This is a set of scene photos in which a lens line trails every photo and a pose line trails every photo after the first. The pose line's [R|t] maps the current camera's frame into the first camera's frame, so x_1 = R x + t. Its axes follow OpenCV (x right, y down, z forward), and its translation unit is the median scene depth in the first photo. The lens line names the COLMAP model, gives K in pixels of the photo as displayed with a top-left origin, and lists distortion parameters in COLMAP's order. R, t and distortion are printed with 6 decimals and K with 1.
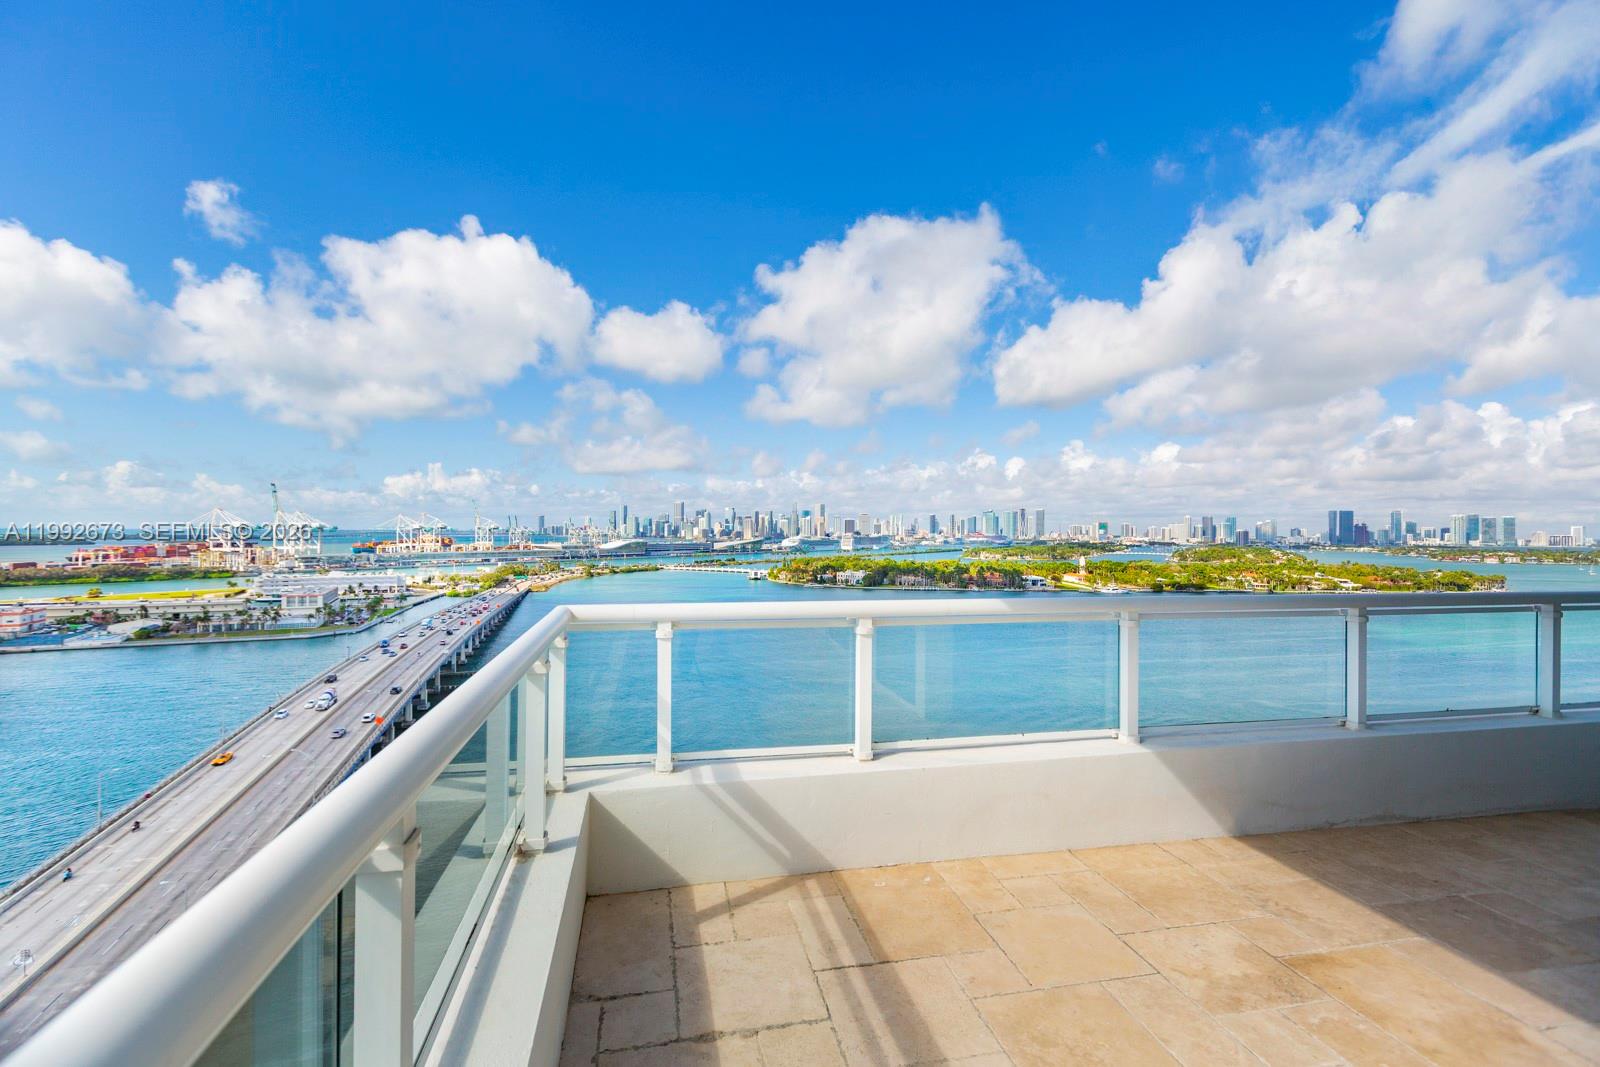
lens RADIAL K [[707.8, 0, 799.9], [0, 707.8, 531.5], [0, 0, 1]] dist [-0.000541, -0.000960]
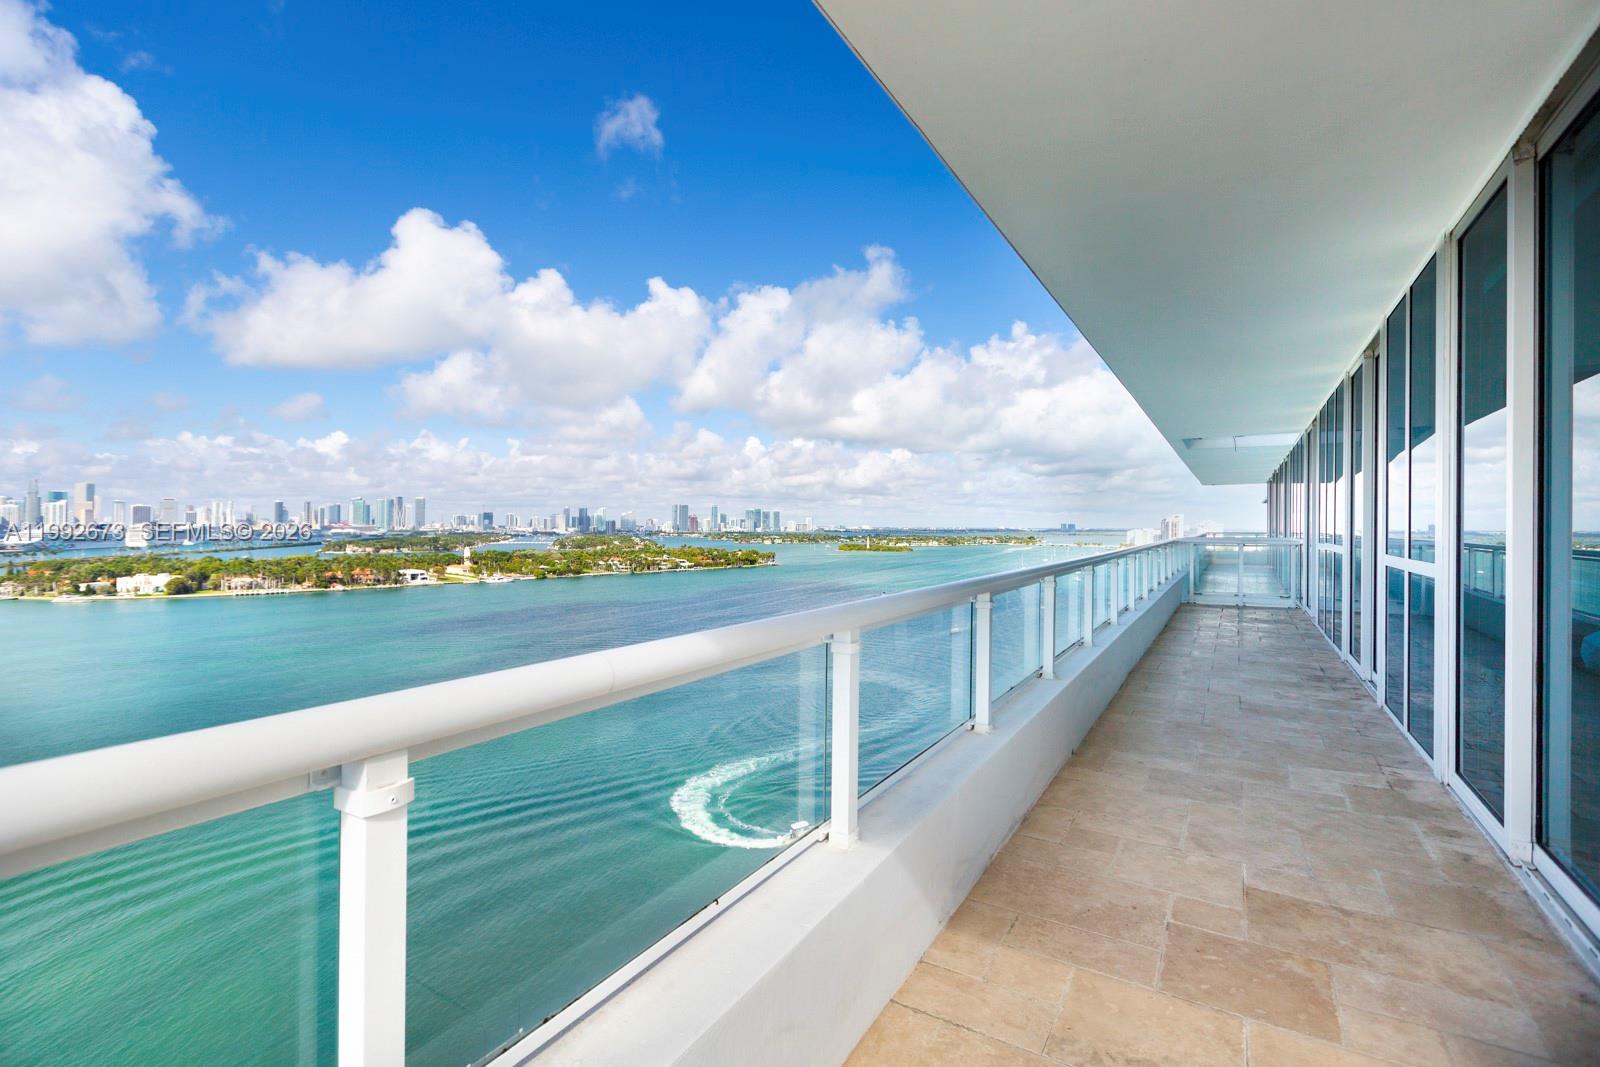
lens RADIAL K [[707.8, 0, 797.3], [0, 707.8, 519.4], [0, 0, 1]] dist [-0.000541, -0.000960]
pose [[0.683923, 0.001135, 0.729554, -0.001206], [0.000977, 0.999996, -0.002471, 0.006558], [-0.729554, 0.002403, 0.683919, 0.176617]]
